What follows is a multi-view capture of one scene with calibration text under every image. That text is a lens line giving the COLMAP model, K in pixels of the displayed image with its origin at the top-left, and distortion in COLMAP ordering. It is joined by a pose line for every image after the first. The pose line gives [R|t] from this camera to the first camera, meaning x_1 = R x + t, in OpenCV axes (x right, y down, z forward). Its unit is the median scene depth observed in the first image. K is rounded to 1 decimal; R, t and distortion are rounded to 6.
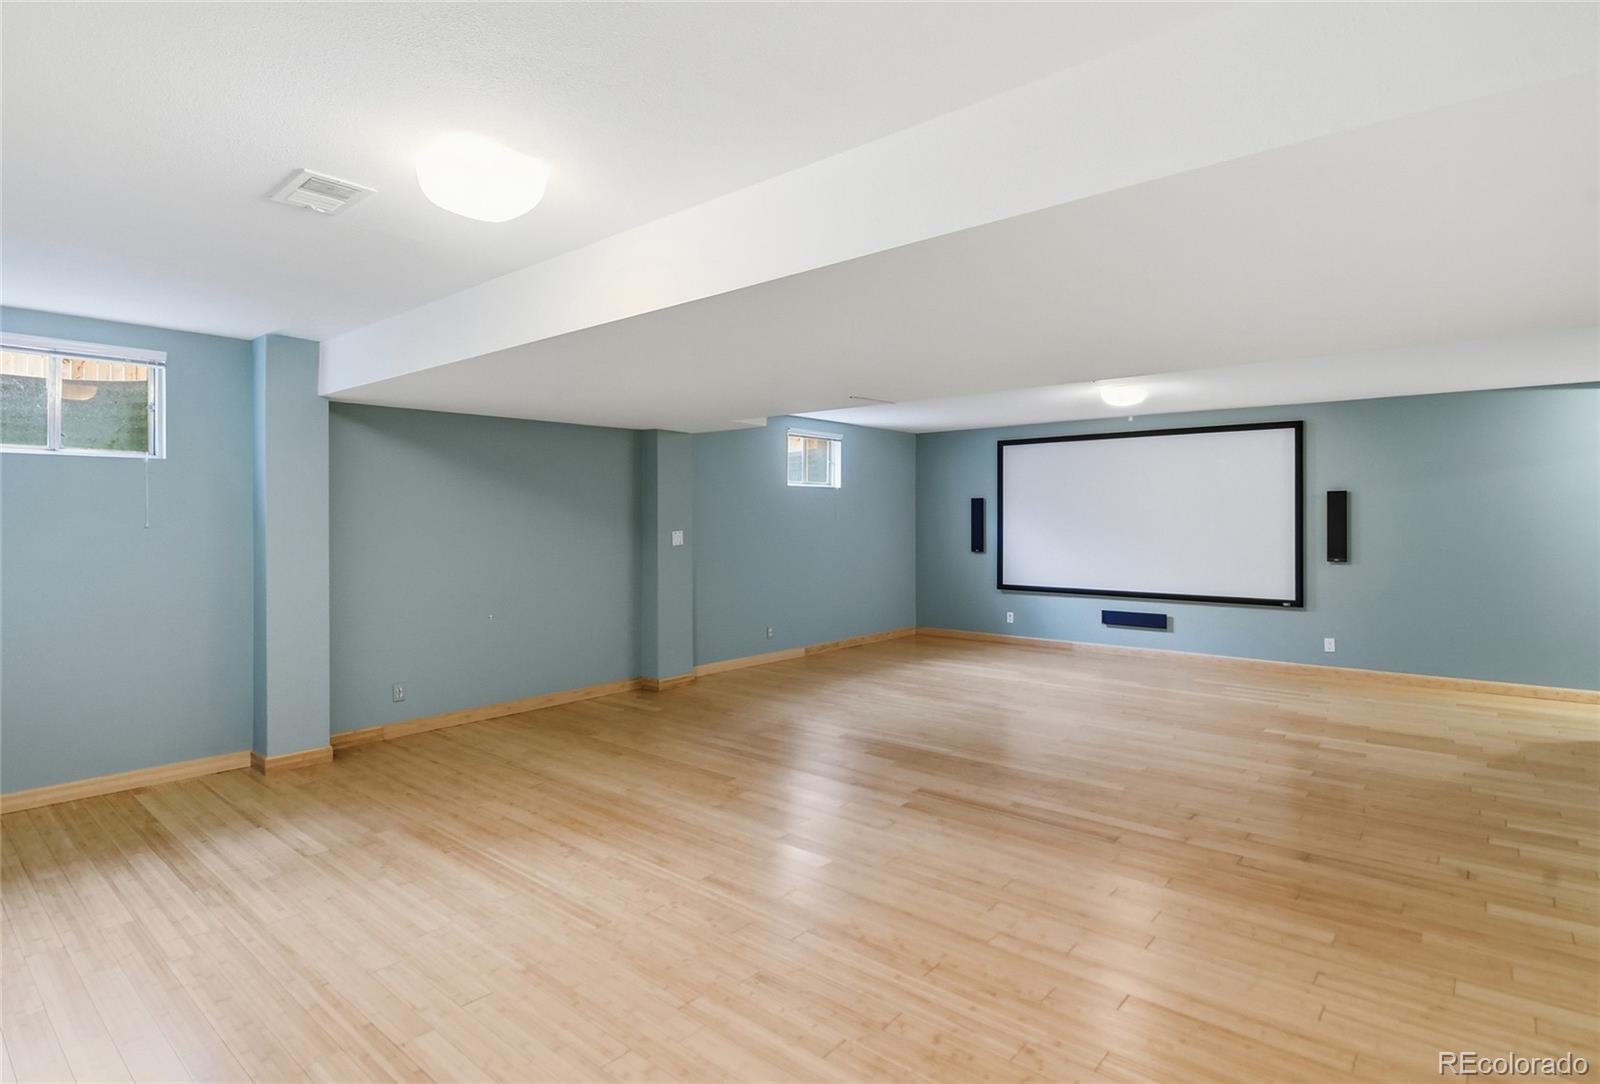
lens RADIAL K [[793.5, 0, 798.5], [0, 793.5, 517.2], [0, 0, 1]] dist [0.000886, 0.000081]
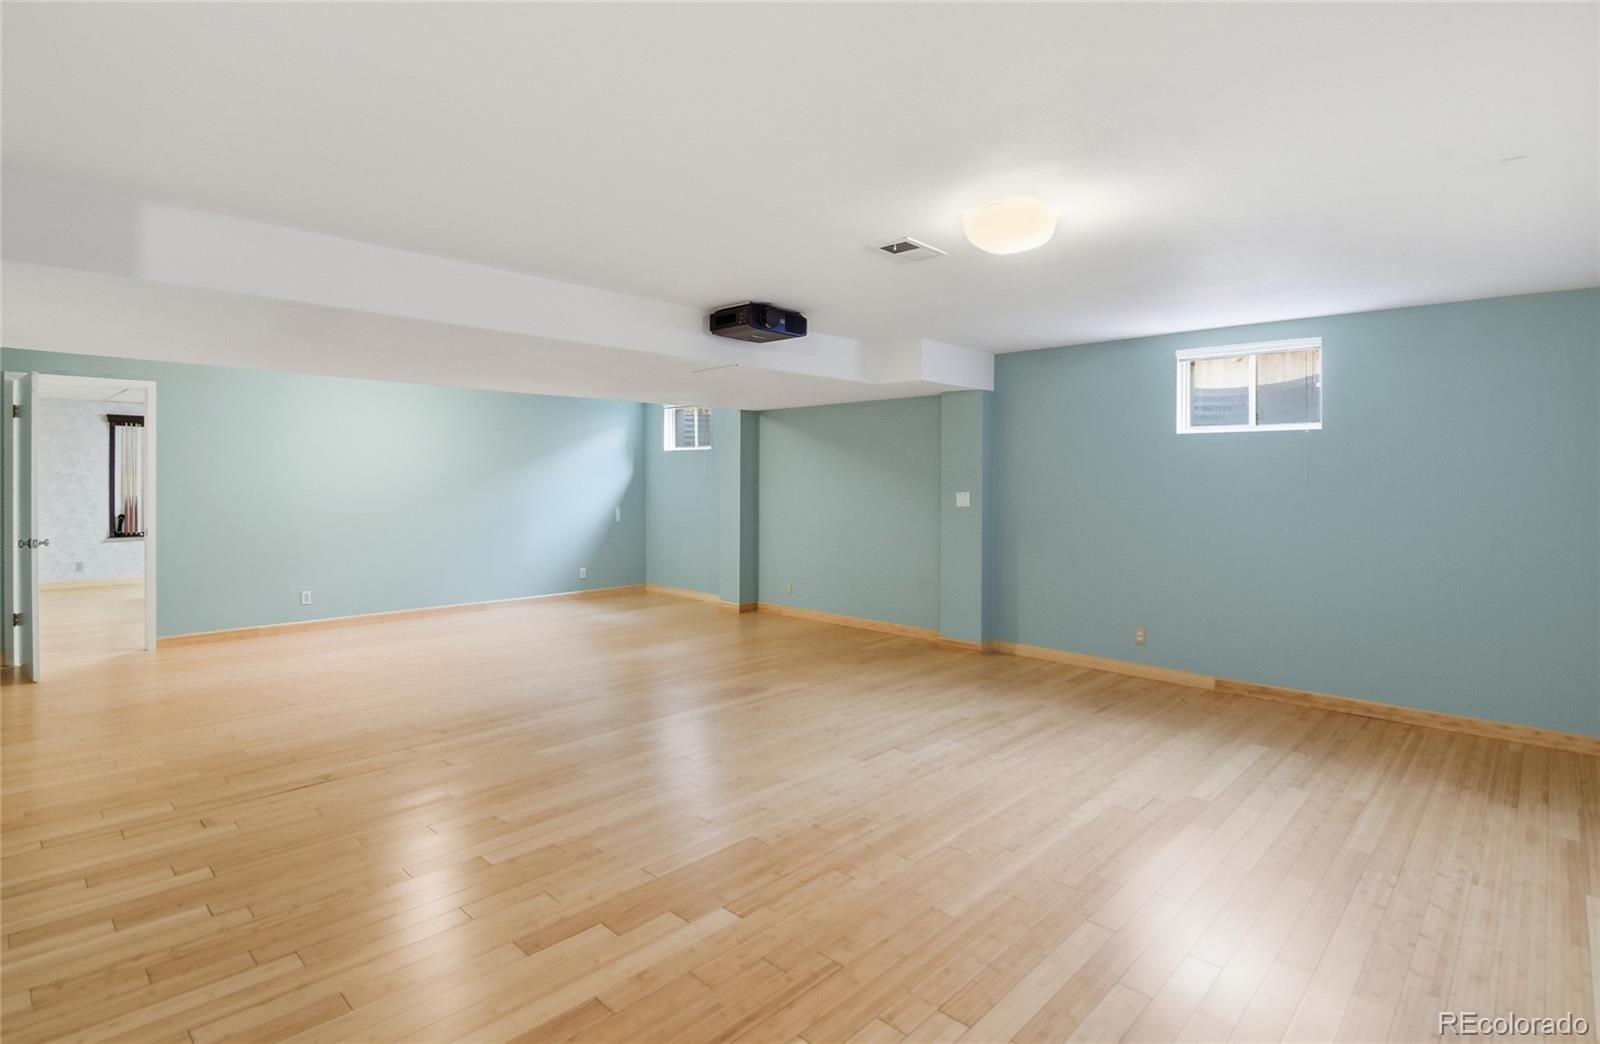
lens RADIAL K [[817.0, 0, 799.8], [0, 817.0, 494.1], [0, 0, 1]] dist [-0.016746, -0.000364]
pose [[-0.050793, 0.015957, -0.998582, 1.283768], [-0.007228, 0.999840, 0.016345, 0.007288], [0.998683, 0.008048, -0.050670, 1.272551]]
